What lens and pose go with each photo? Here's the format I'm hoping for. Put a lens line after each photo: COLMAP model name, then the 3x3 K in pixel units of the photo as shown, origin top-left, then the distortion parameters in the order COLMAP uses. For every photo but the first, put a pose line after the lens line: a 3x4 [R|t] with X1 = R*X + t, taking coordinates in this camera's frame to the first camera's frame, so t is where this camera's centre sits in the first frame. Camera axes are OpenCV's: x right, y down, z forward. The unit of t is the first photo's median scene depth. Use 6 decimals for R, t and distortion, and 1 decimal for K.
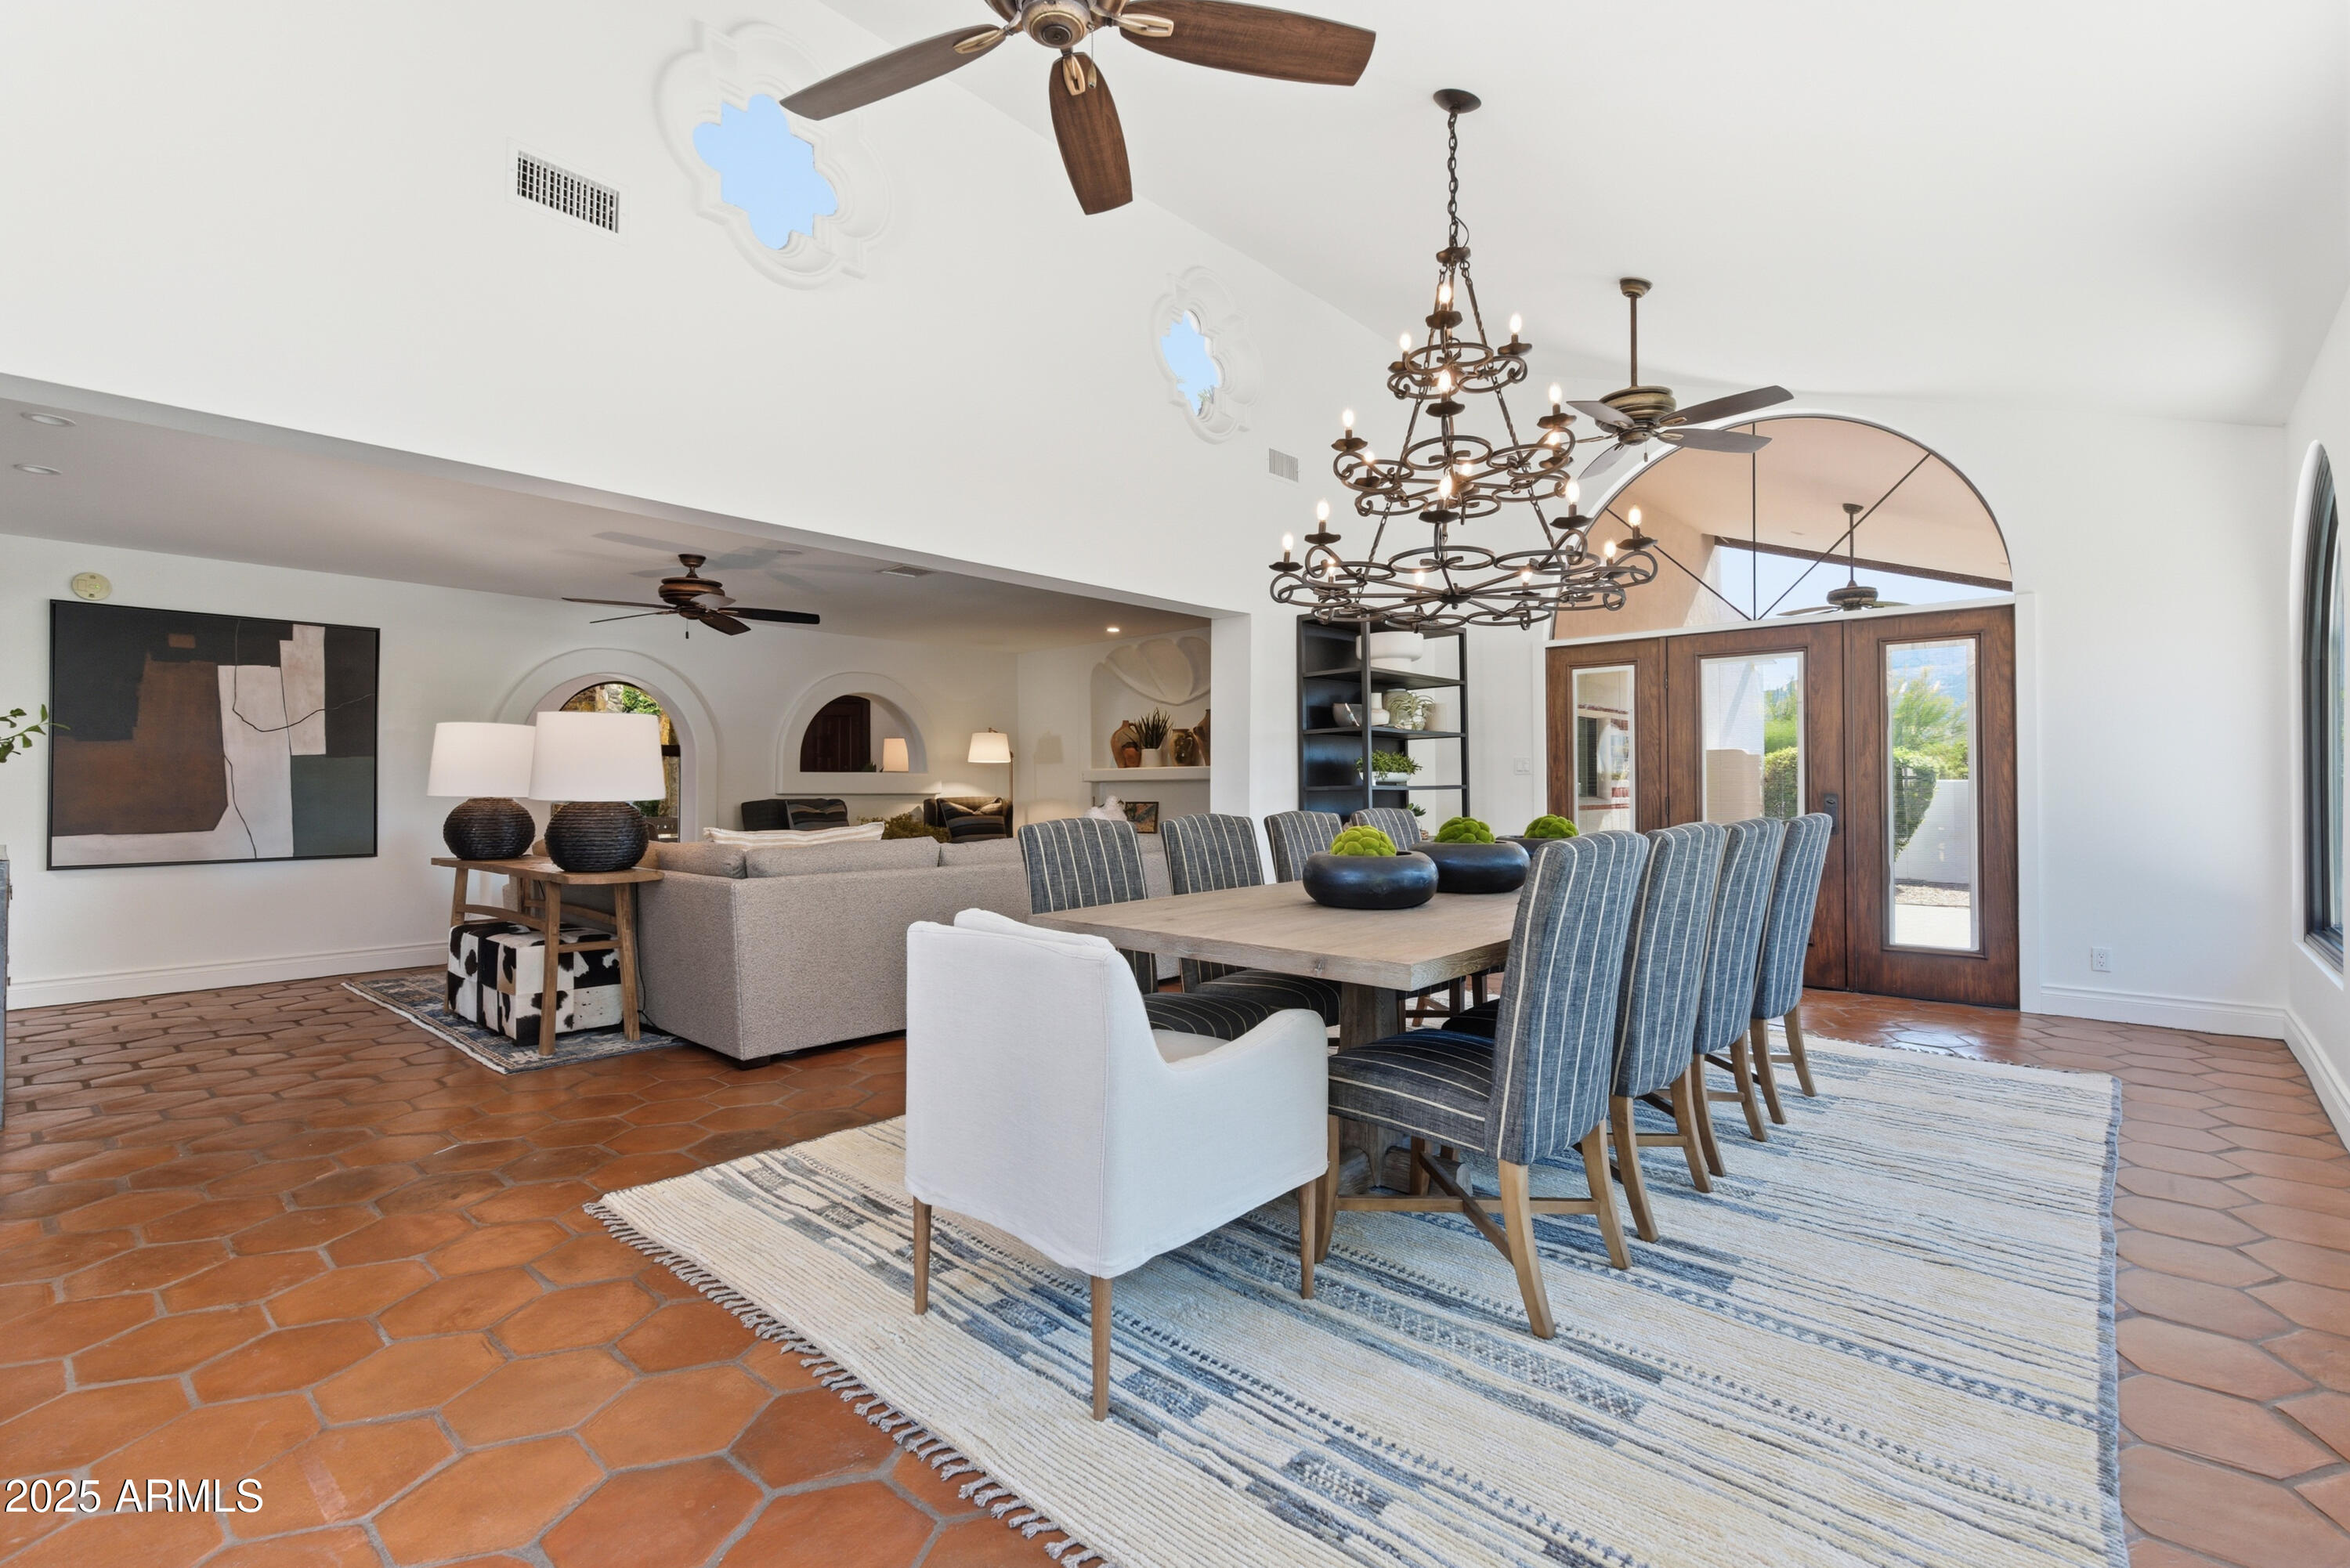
lens RADIAL K [[1063.1, 0, 1175.0], [0, 1063.1, 784.0], [0, 0, 1]] dist [0.002000, -0.000197]
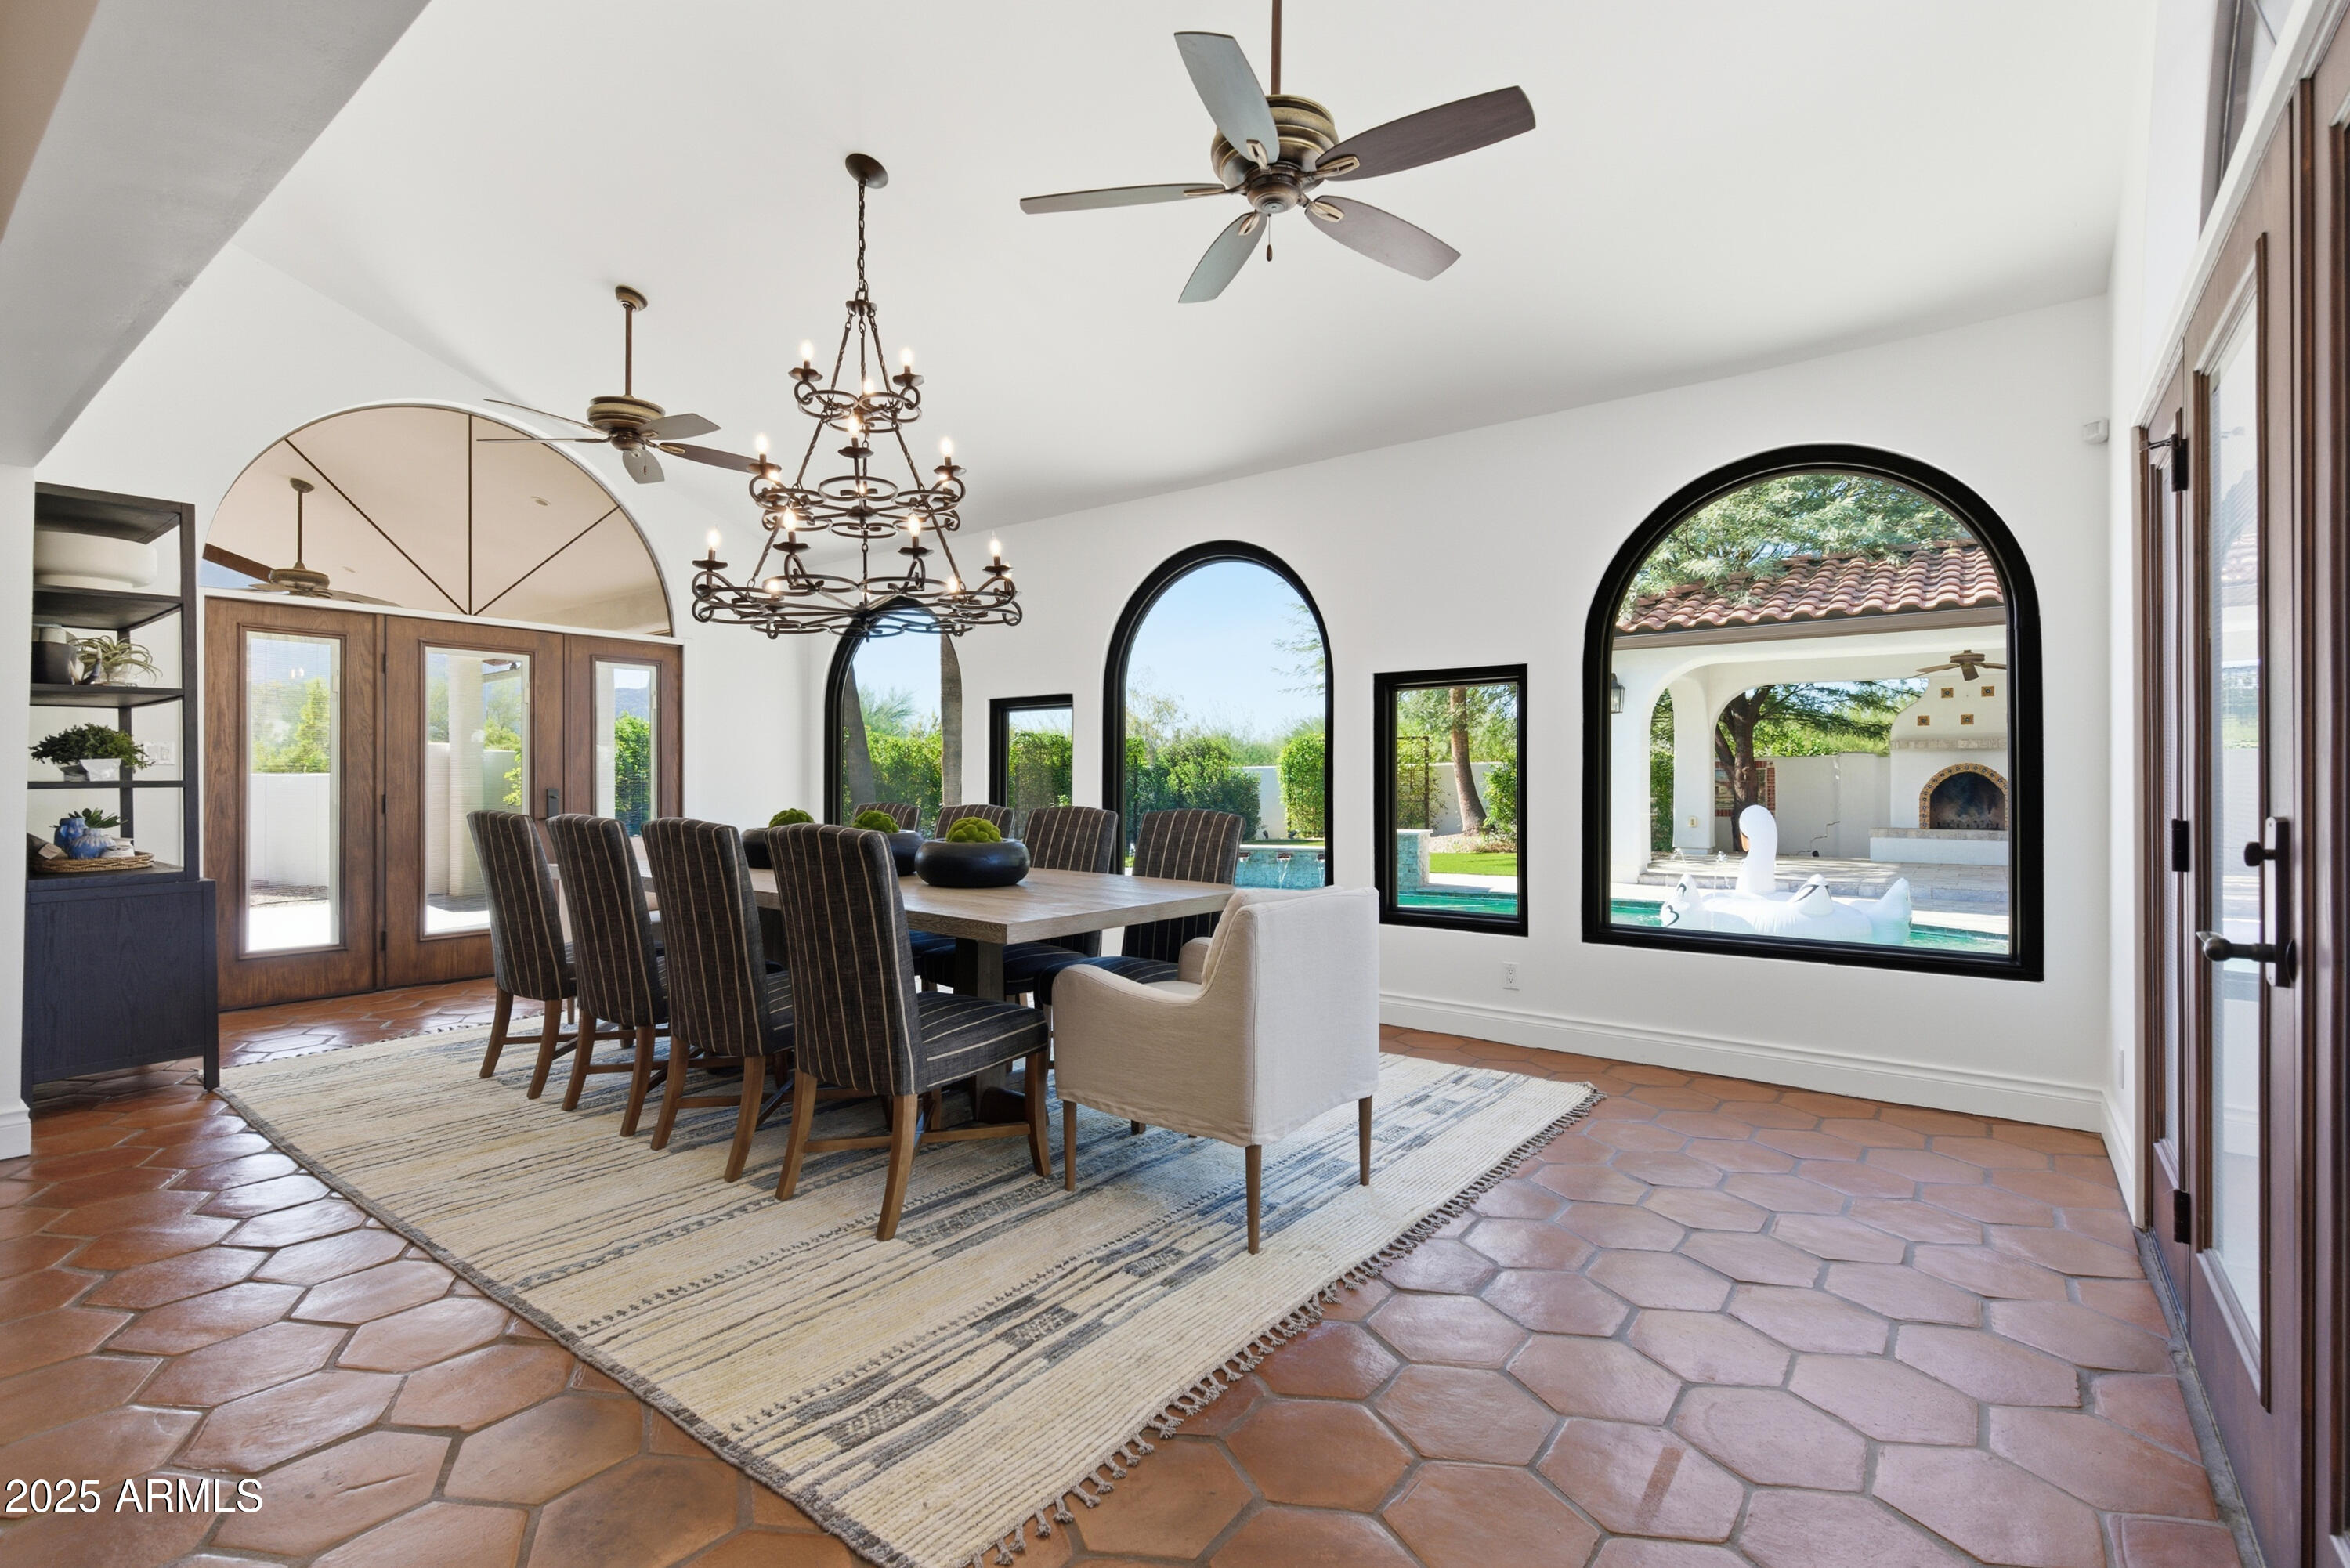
lens RADIAL K [[1063.1, 0, 1175.0], [0, 1063.1, 784.0], [0, 0, 1]] dist [0.002000, -0.000197]
pose [[-0.091159, 0.005351, 0.995822, -0.885156], [-0.011821, 0.999909, -0.006456, 0.002673], [-0.995766, -0.012360, -0.091088, 0.772234]]
